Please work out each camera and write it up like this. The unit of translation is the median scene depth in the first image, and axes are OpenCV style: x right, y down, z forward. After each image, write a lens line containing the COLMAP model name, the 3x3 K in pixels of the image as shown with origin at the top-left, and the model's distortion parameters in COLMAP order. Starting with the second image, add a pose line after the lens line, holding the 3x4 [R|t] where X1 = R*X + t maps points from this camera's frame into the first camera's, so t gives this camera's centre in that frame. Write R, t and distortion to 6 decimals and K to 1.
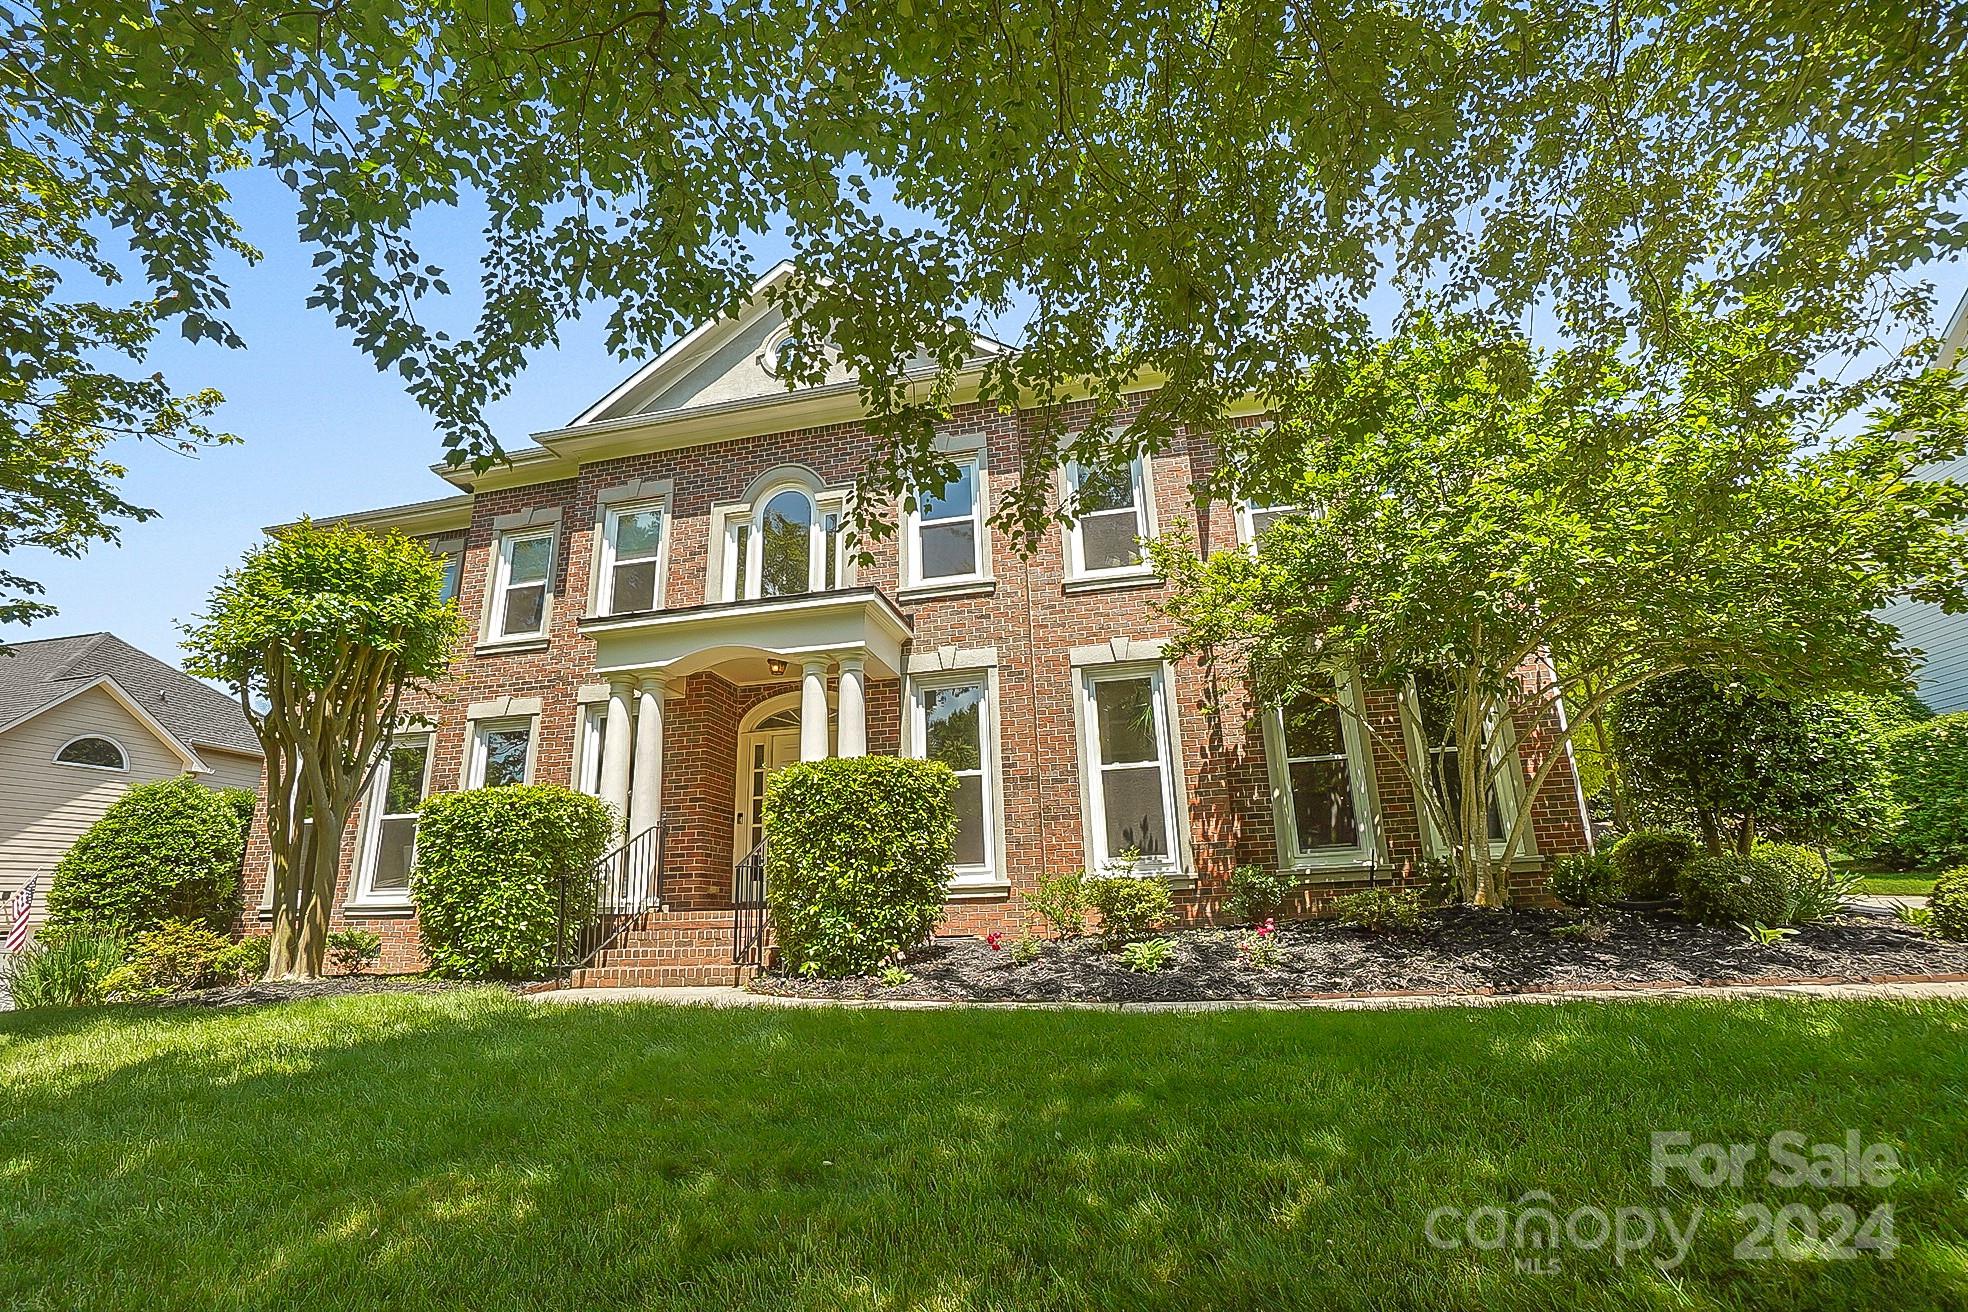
lens RADIAL K [[858.8, 0, 961.1], [0, 858.8, 657.0], [0, 0, 1]] dist [-0.055821, 0.018715]
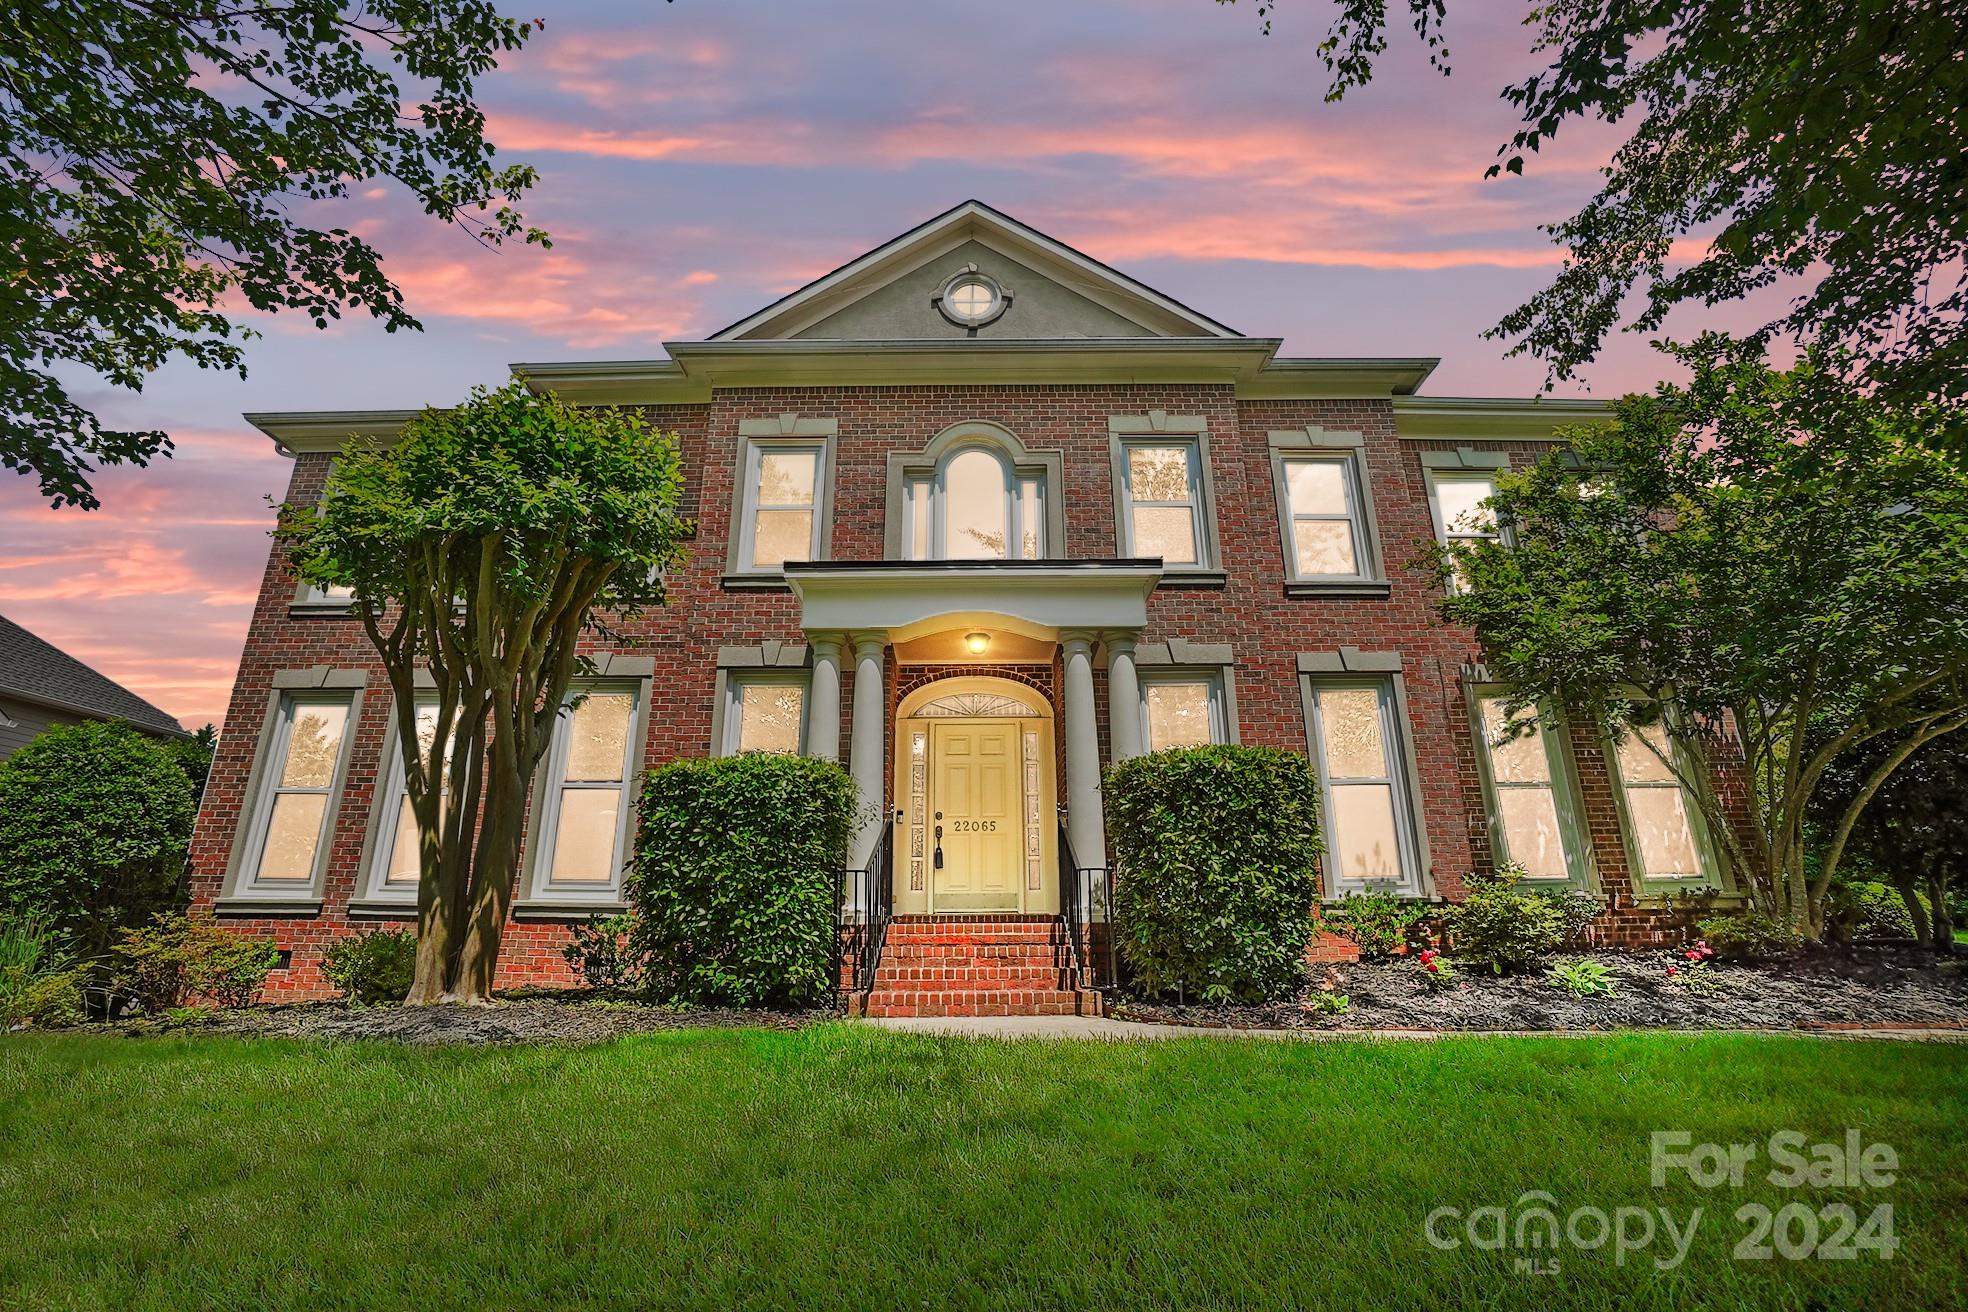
lens RADIAL K [[858.8, 0, 961.1], [0, 858.8, 657.0], [0, 0, 1]] dist [-0.055821, 0.018715]
pose [[0.978968, 0.091060, 0.182563, -0.403929], [-0.085839, 0.995647, -0.036318, 0.059618], [-0.185075, 0.019883, 0.982523, 0.149881]]
